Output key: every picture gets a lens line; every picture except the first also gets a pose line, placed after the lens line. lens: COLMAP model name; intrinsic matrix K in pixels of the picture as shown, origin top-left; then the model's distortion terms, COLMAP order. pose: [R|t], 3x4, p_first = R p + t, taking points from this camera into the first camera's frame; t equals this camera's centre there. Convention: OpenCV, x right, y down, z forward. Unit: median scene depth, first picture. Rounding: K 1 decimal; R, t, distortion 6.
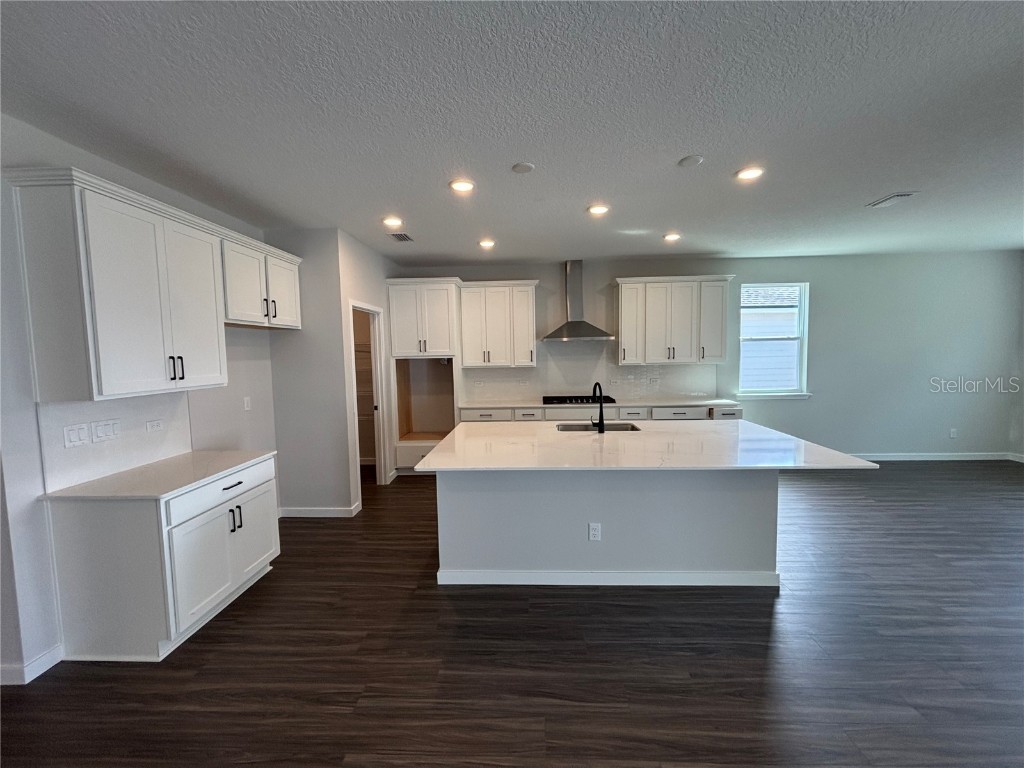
lens RADIAL K [[412.4, 0, 513.6], [0, 412.4, 385.9], [0, 0, 1]] dist [0.001579, 0.000221]
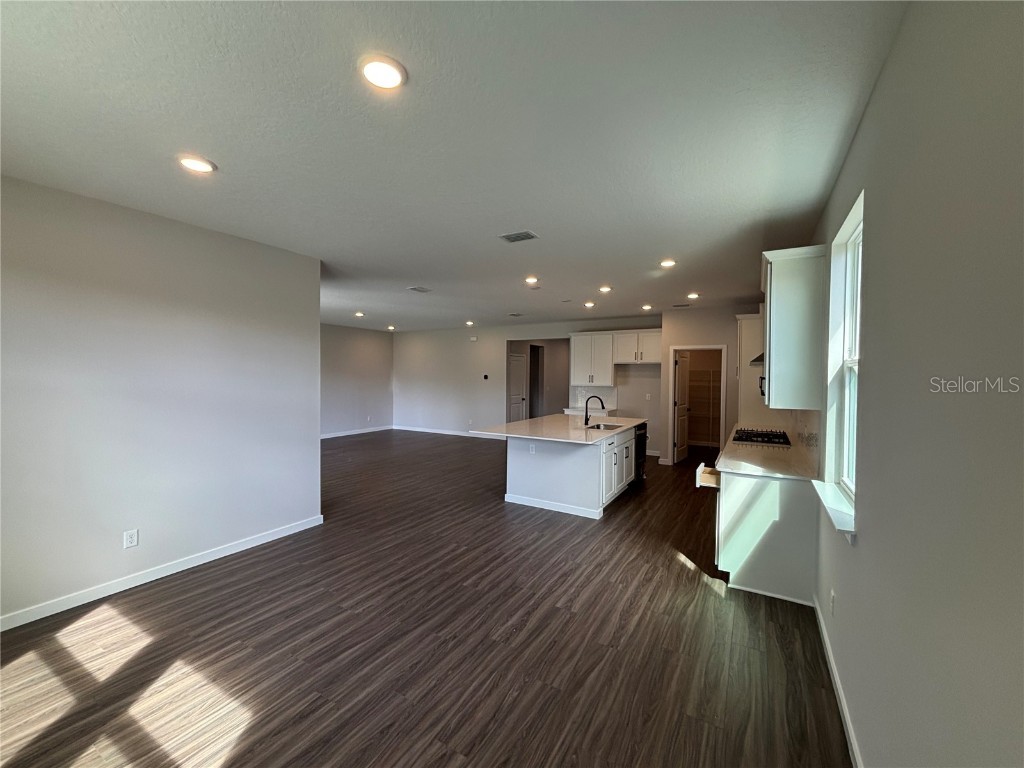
lens RADIAL K [[412.4, 0, 512.7], [0, 412.4, 383.8], [0, 0, 1]] dist [0.001579, 0.000221]
pose [[-0.466979, 0.032627, -0.883666, 1.166708], [-0.079431, 0.993731, 0.078666, -0.102610], [0.880694, 0.106926, -0.461460, 0.943478]]
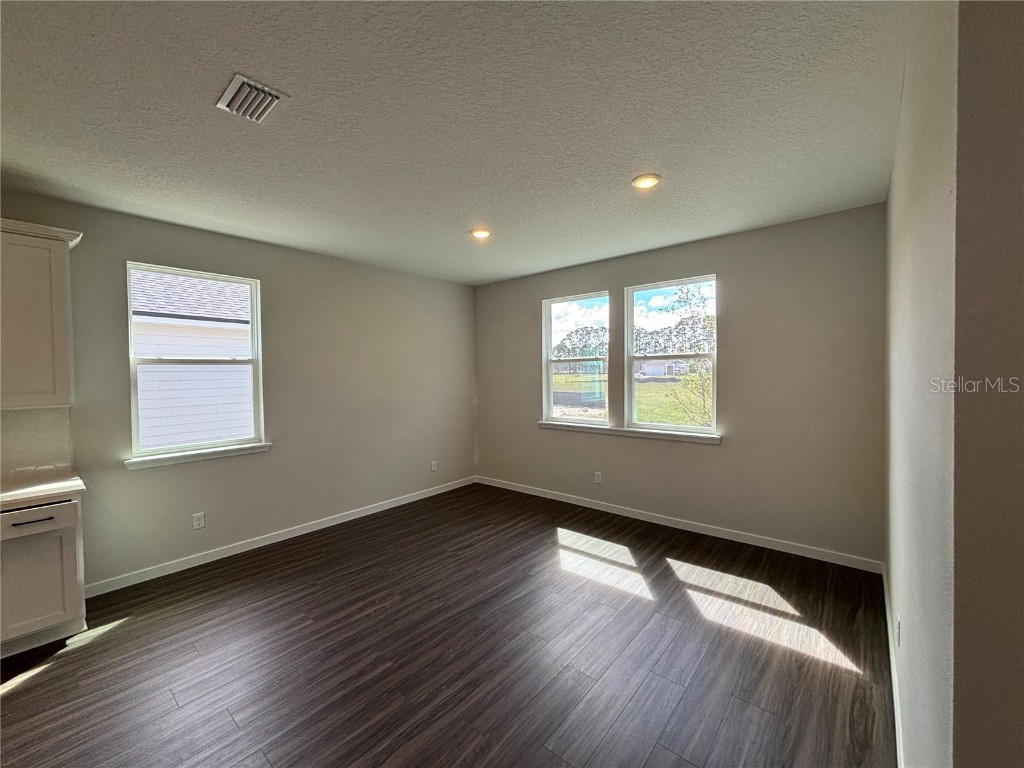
lens RADIAL K [[412.4, 0, 512.4], [0, 412.4, 382.4], [0, 0, 1]] dist [0.001579, 0.000221]
pose [[0.616045, -0.014487, 0.787578, 0.450492], [0.071712, 0.996710, -0.037760, -0.027124], [-0.784440, 0.079741, 0.615058, 0.276154]]
